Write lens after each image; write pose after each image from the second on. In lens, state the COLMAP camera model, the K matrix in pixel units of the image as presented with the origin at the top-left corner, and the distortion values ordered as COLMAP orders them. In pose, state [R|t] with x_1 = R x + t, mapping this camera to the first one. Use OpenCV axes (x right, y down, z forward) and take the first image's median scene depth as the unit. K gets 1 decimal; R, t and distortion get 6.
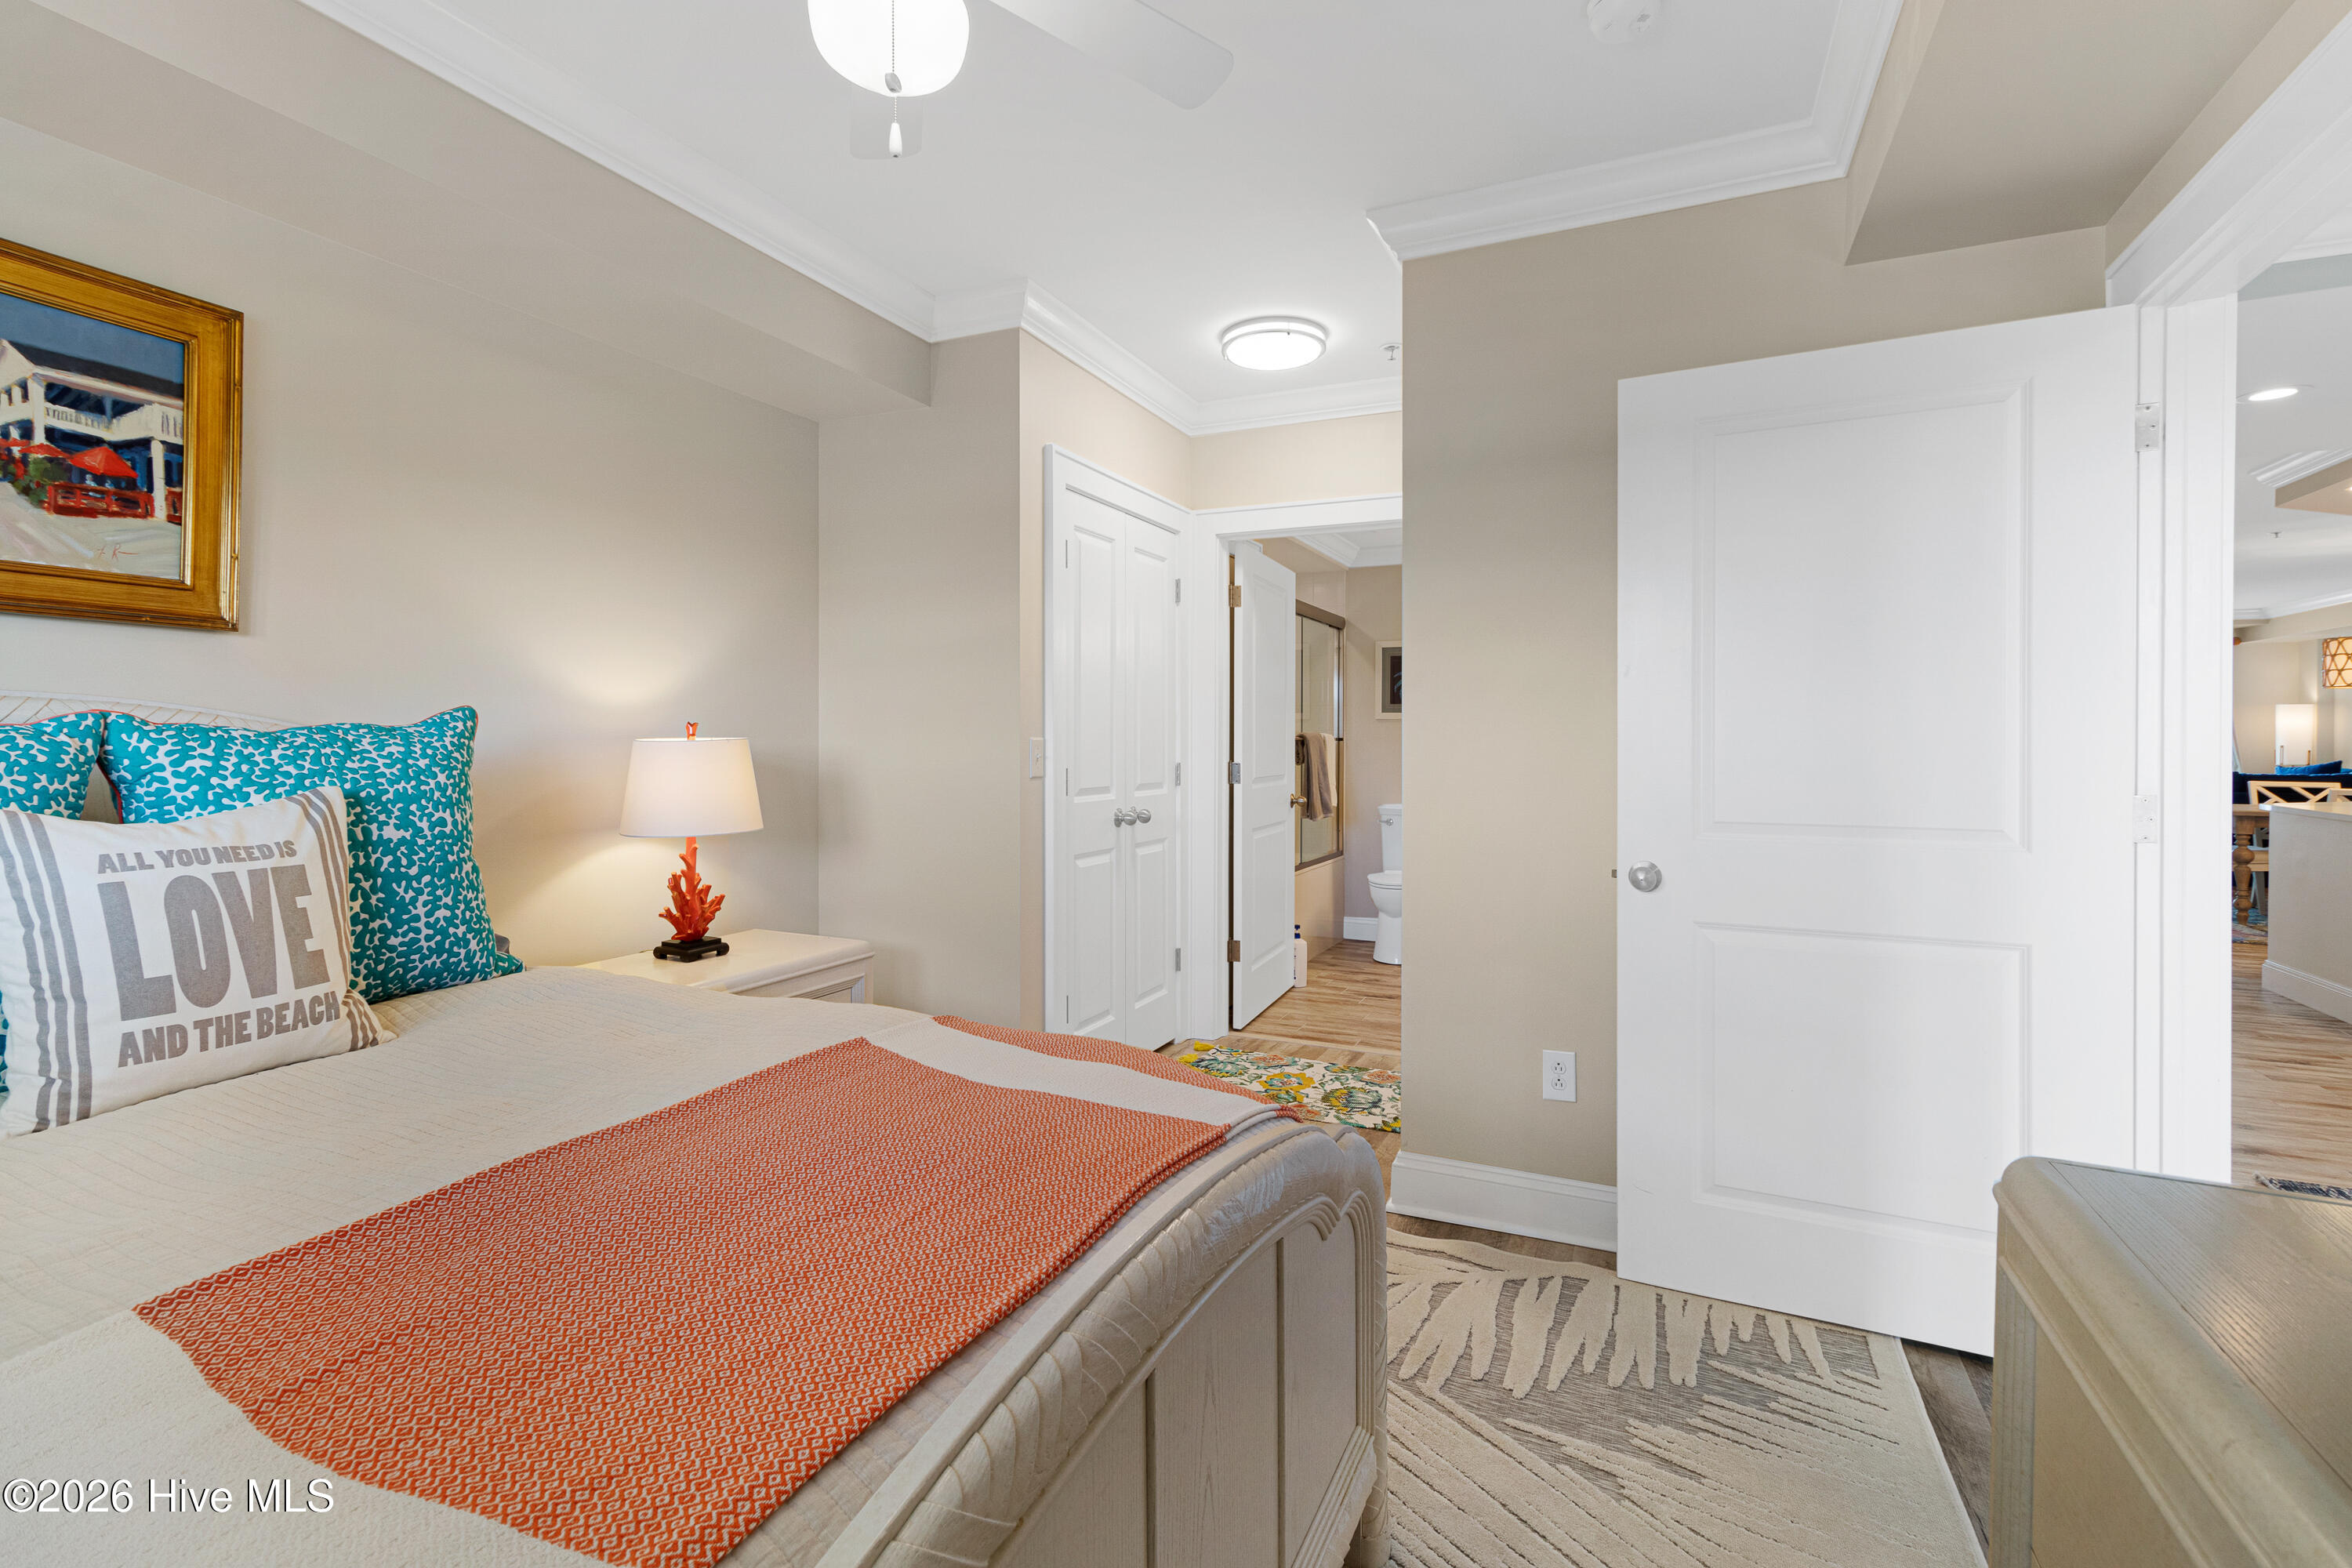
lens RADIAL K [[1105.6, 0, 1164.9], [0, 1105.6, 752.4], [0, 0, 1]] dist [-0.000274, -0.000297]
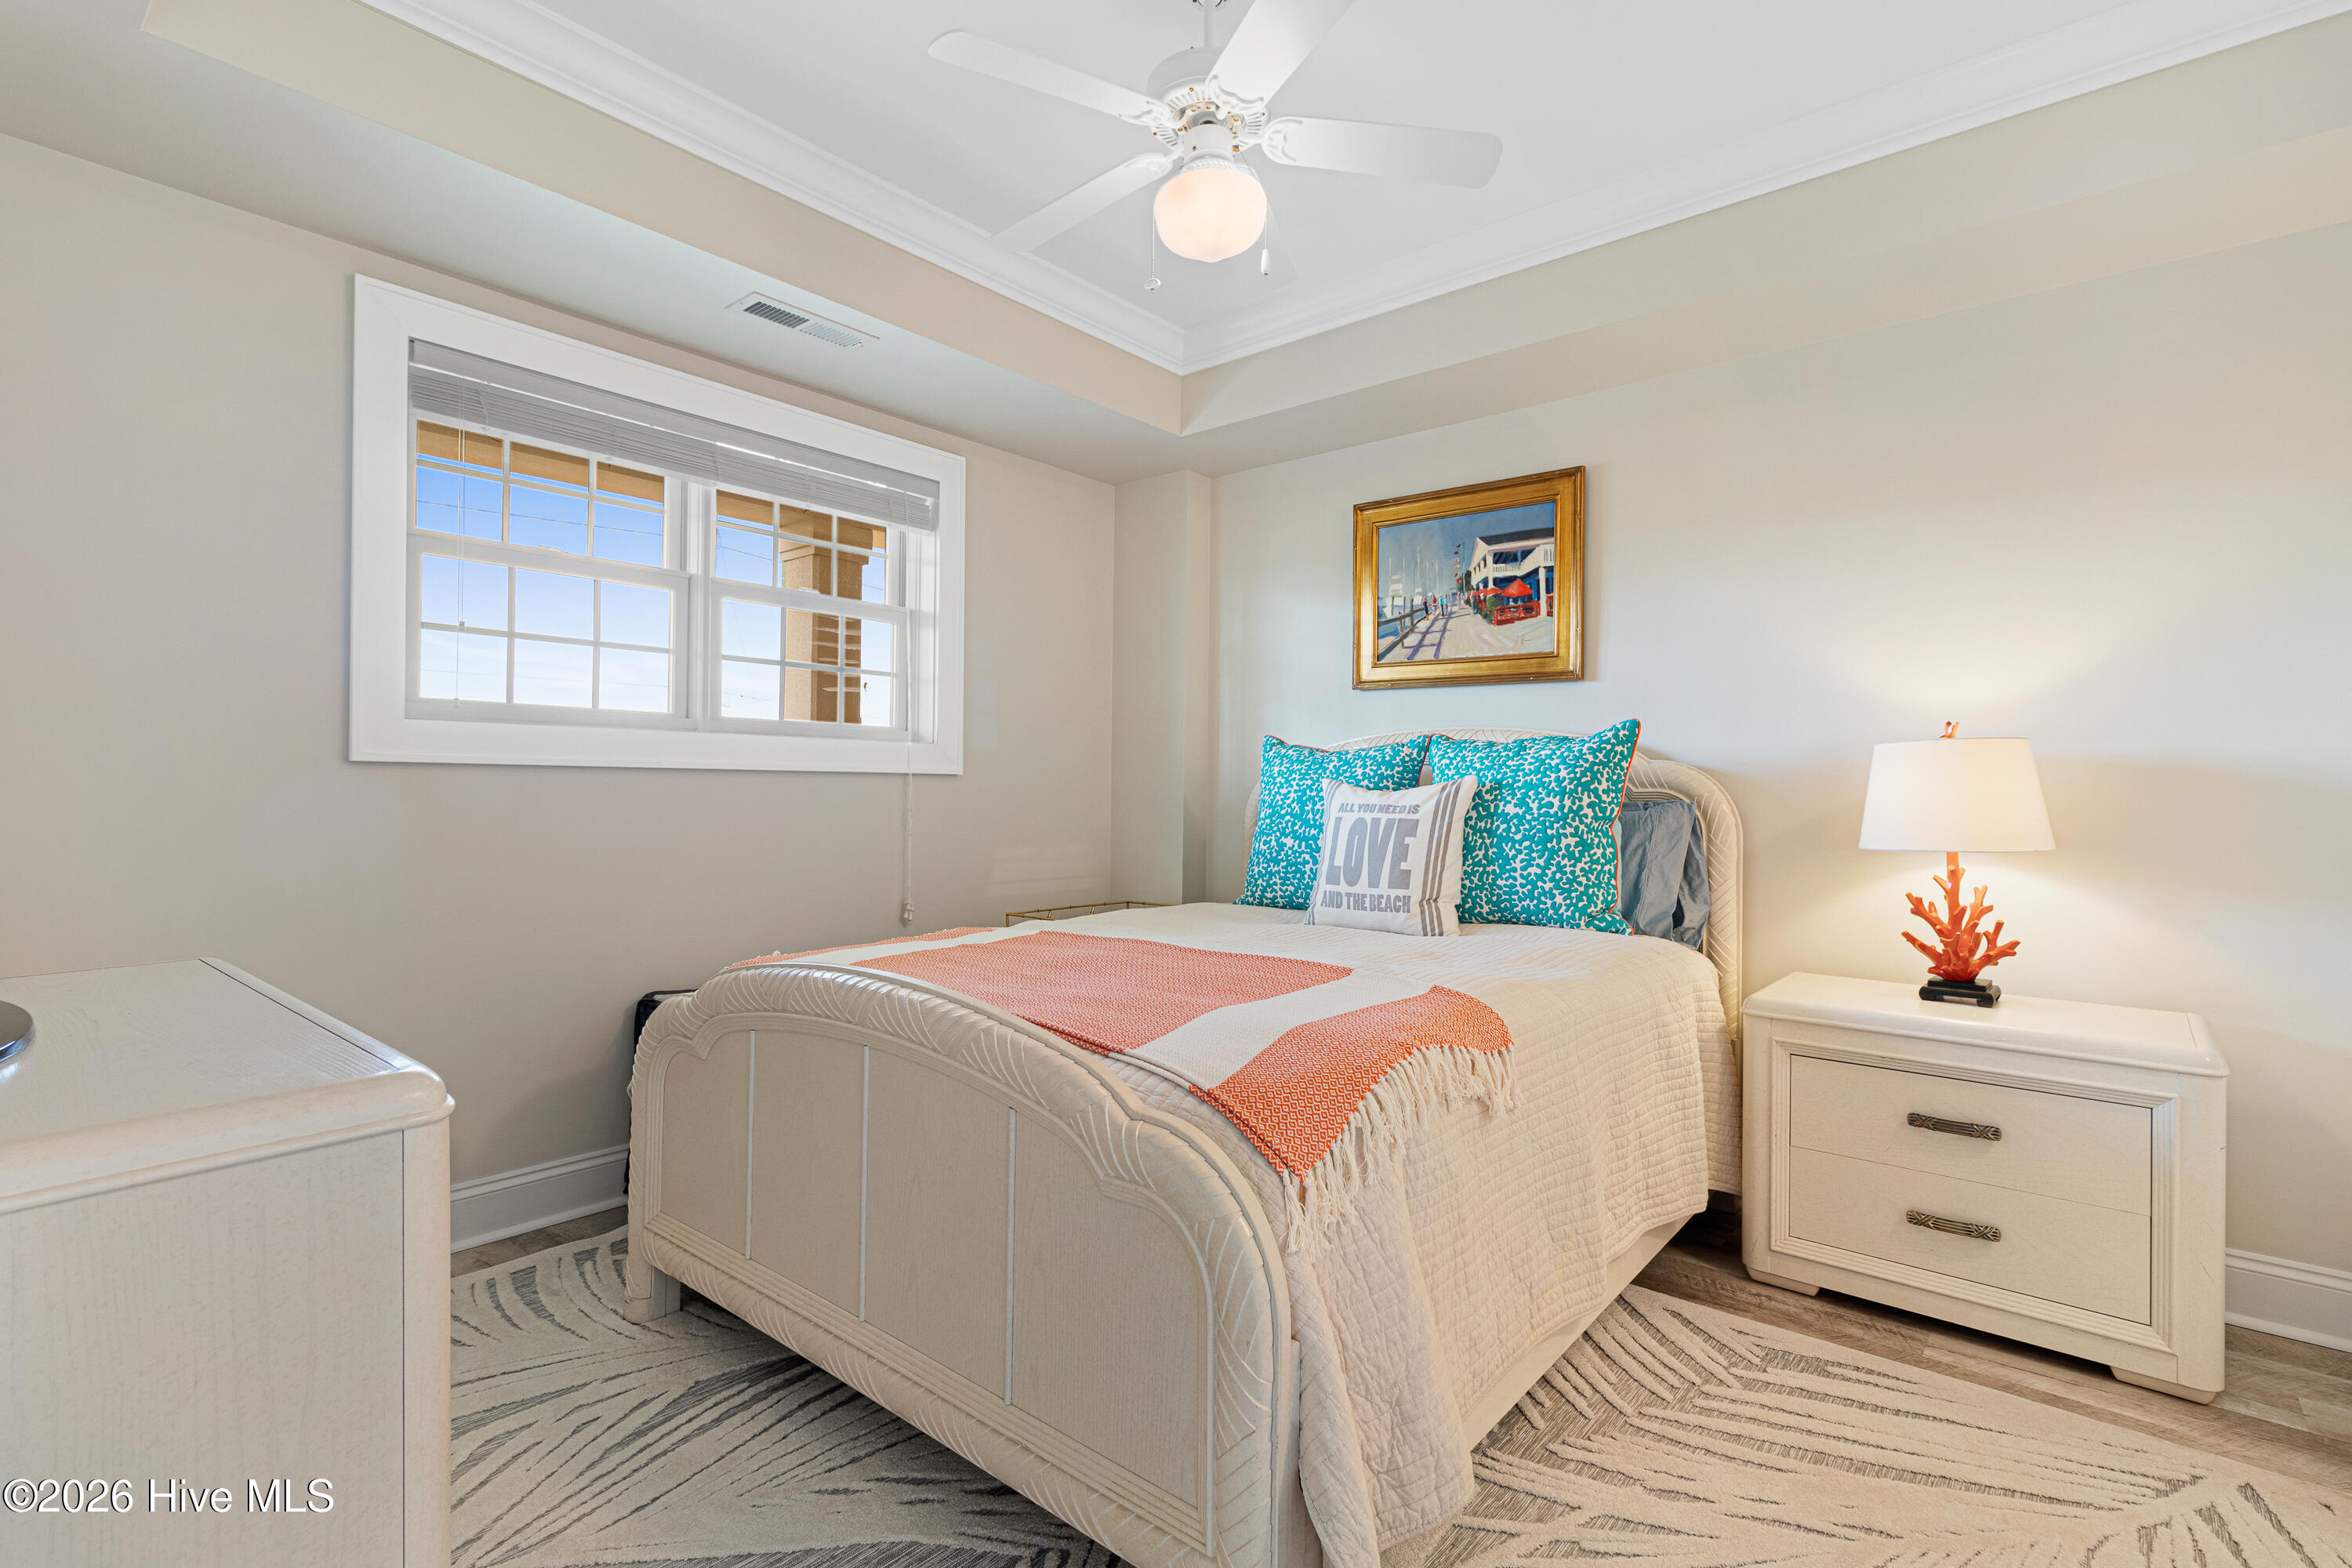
lens RADIAL K [[1072.0, 0, 1182.1], [0, 1072.0, 778.4], [0, 0, 1]] dist [0.004612, -0.000041]
pose [[-0.260158, -0.014454, -0.965458, 0.758941], [-0.023762, 0.999681, -0.008563, 0.054139], [0.965274, 0.020714, -0.260419, 0.934943]]
